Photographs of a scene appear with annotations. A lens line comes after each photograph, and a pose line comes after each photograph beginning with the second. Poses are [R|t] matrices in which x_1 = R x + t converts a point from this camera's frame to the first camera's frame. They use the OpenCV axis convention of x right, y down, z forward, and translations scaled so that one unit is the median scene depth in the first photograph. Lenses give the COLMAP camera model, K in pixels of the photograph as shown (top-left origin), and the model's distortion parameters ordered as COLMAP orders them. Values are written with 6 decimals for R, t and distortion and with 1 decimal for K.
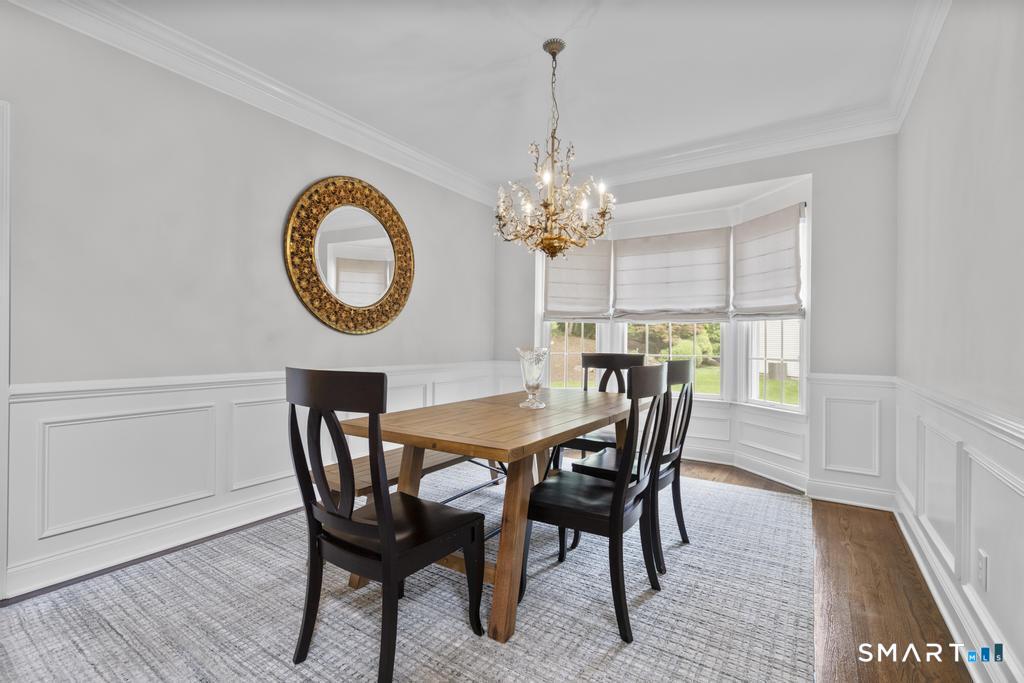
lens RADIAL K [[465.7, 0, 512.0], [0, 465.7, 341.5], [0, 0, 1]] dist [0.001914, 0.000113]
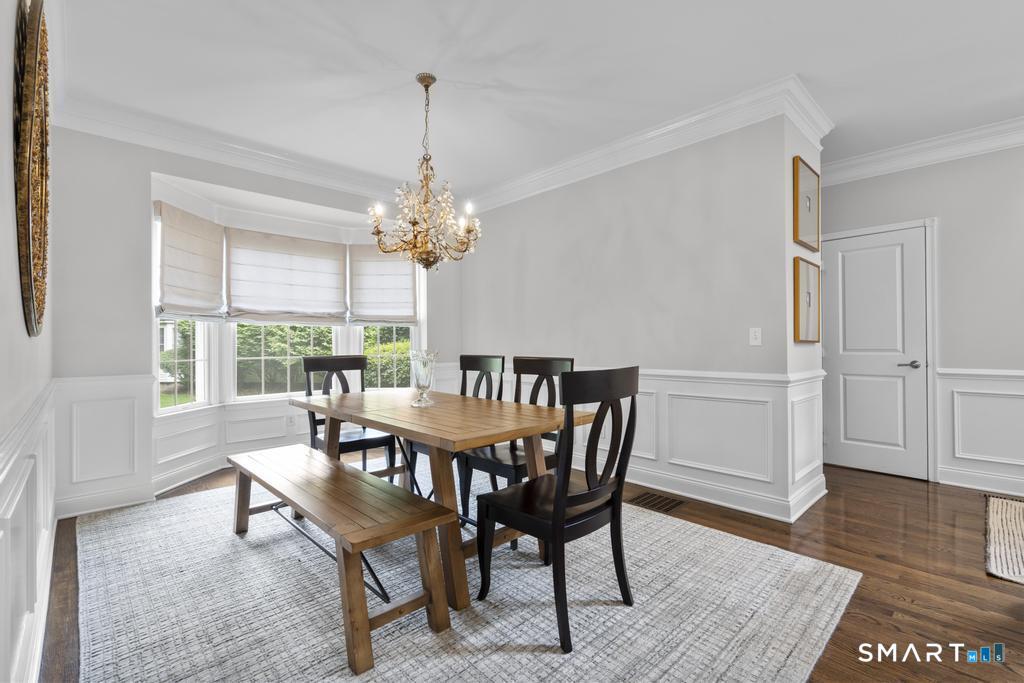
lens RADIAL K [[455.3, 0, 512.0], [0, 455.3, 341.5], [0, 0, 1]] dist [-0.000439, -0.000004]
pose [[0.231606, -0.011180, 0.972745, -0.558826], [0.009349, 0.999913, 0.009266, -0.008976], [-0.972765, 0.006948, 0.231690, 0.331827]]
